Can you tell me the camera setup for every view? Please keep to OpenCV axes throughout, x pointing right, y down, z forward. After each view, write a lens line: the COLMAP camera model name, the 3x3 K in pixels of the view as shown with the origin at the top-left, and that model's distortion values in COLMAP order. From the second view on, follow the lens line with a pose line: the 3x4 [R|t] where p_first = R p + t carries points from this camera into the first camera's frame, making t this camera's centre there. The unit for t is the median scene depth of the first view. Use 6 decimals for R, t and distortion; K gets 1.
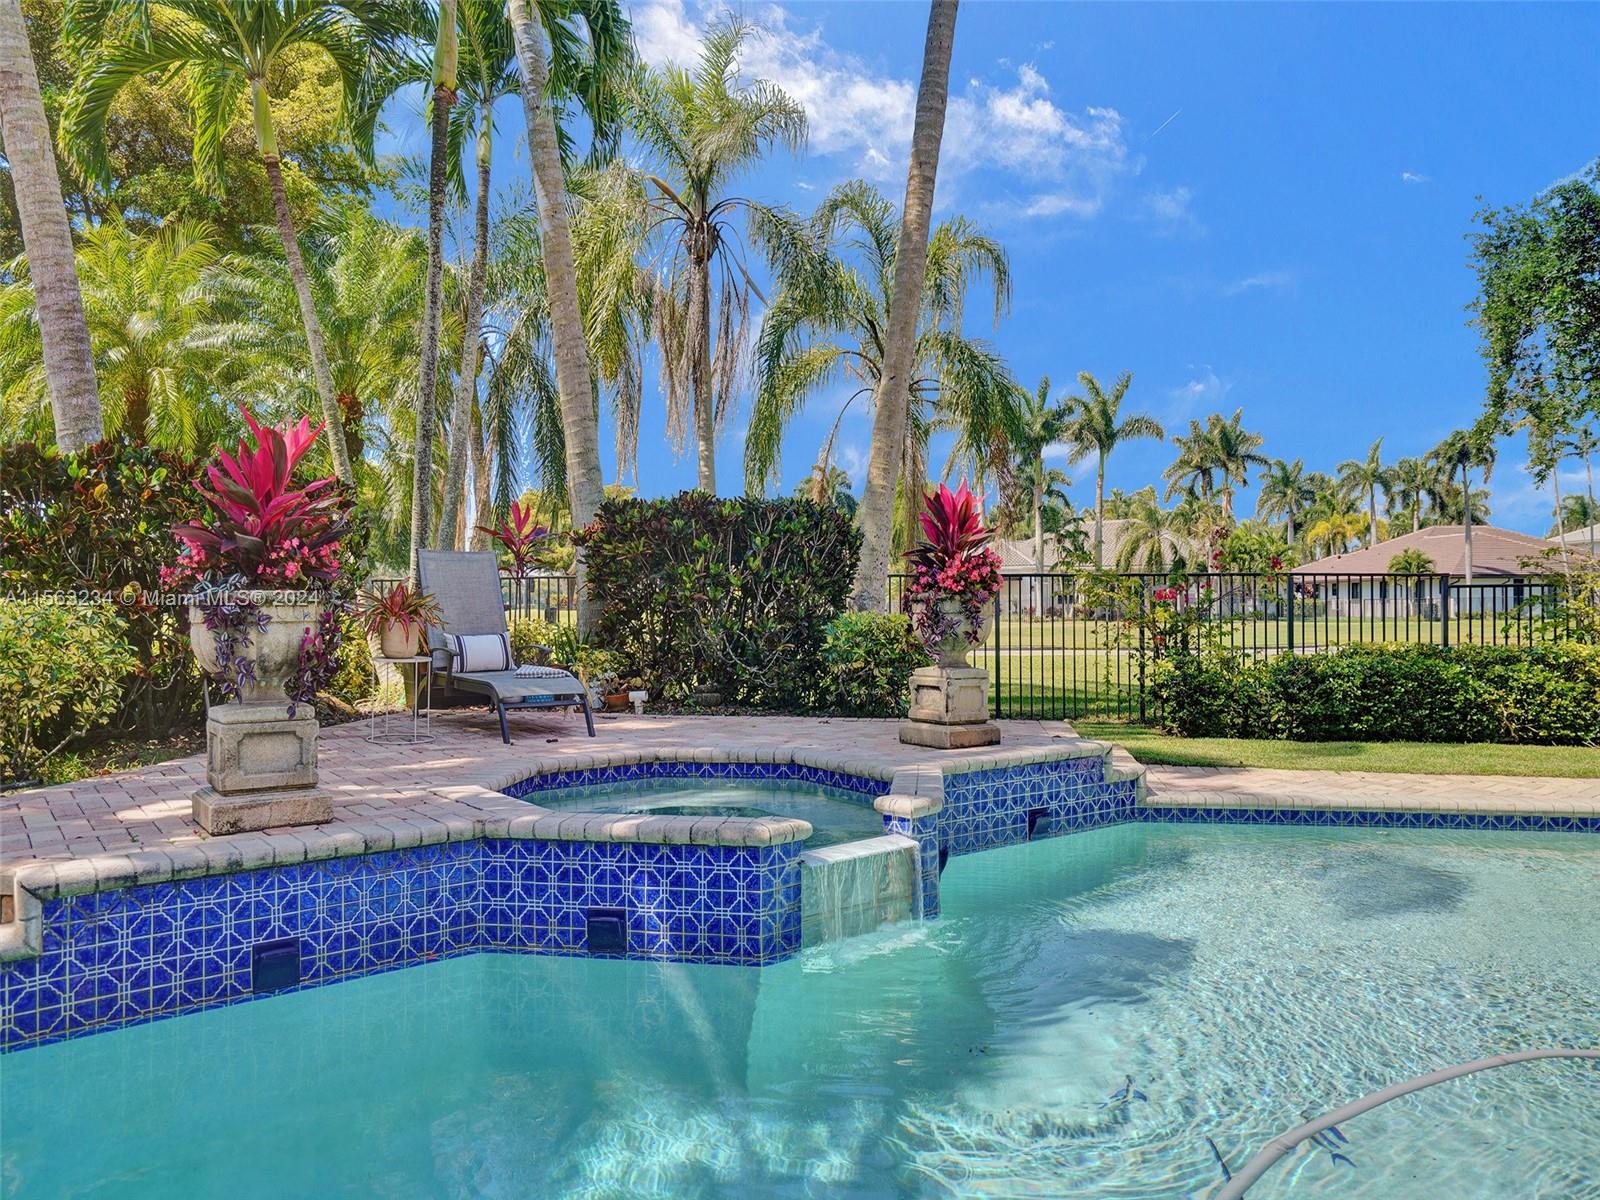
lens RADIAL K [[1128.3, 0, 800.6], [0, 1128.3, 605.3], [0, 0, 1]] dist [0.034435, 0.012579]
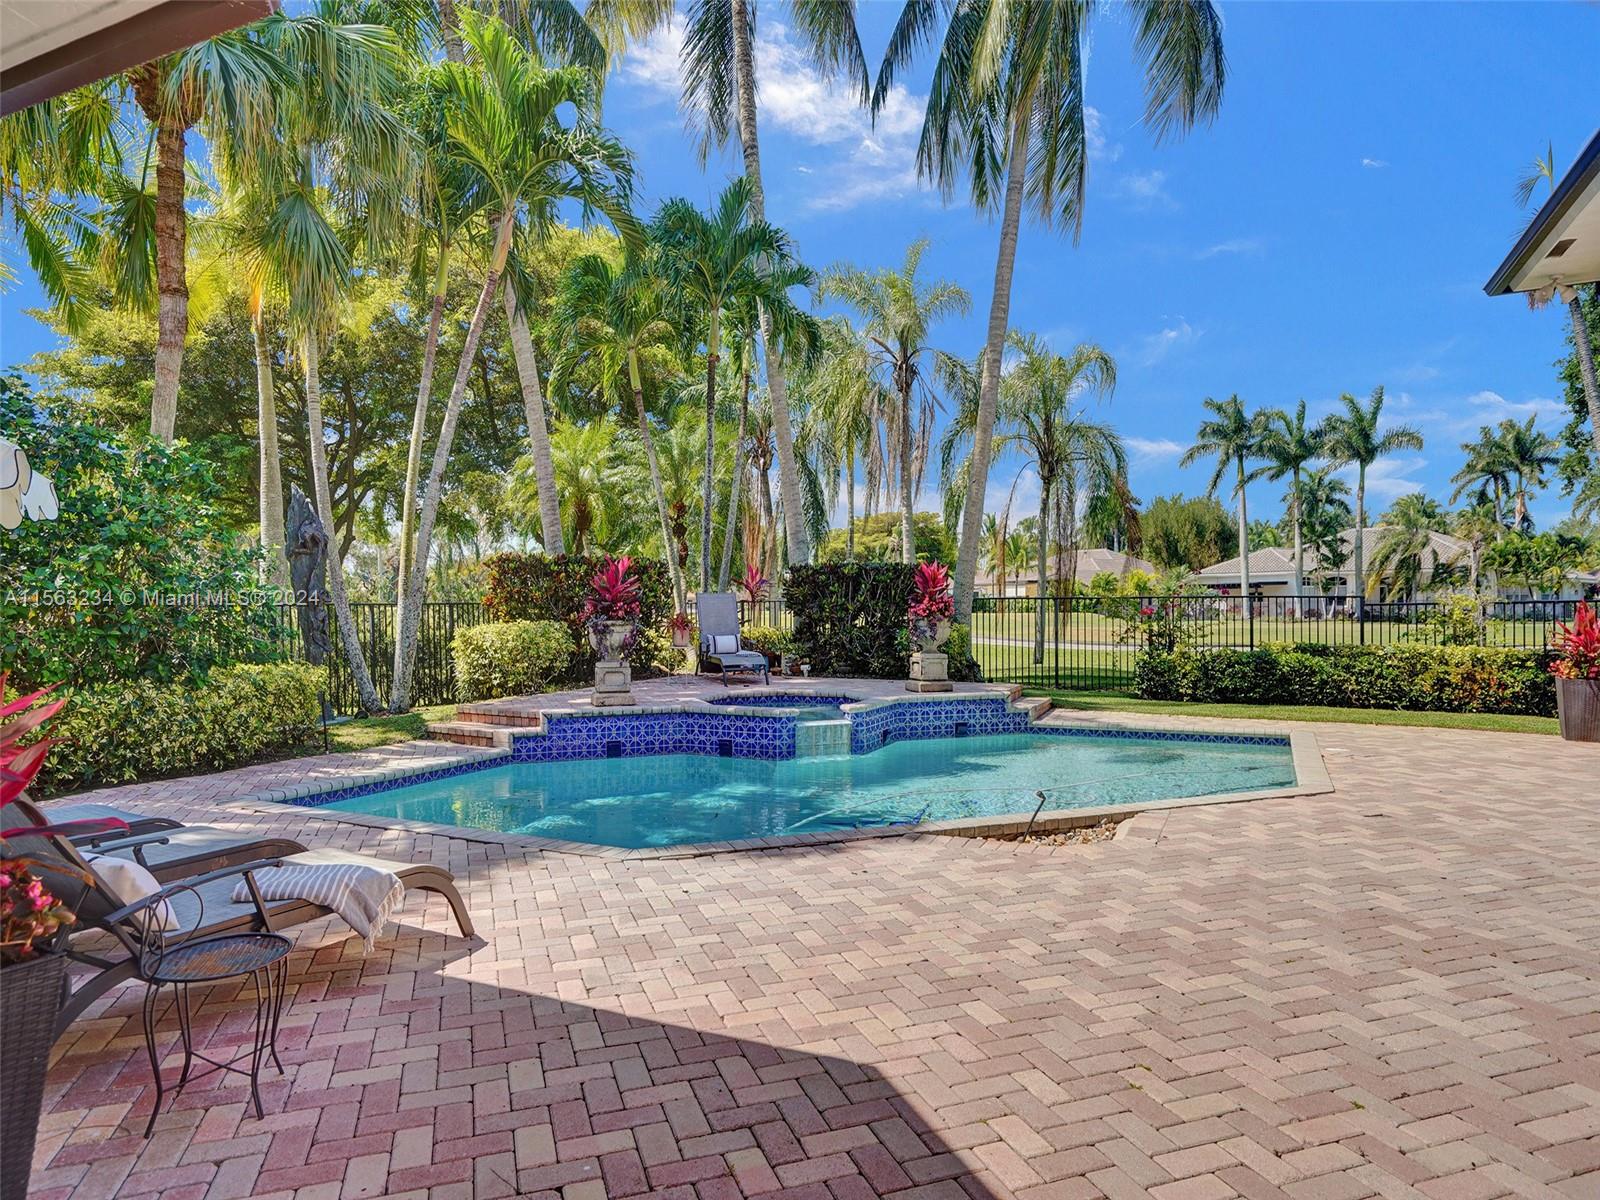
lens RADIAL K [[999.2, 0, 801.2], [0, 999.2, 598.2], [0, 0, 1]] dist [0.053249, 0.000244]
pose [[0.950672, -0.007408, -0.310110, 0.332109], [0.005143, 0.999954, -0.008119, -0.020910], [0.310156, 0.006124, 0.950666, -0.541190]]
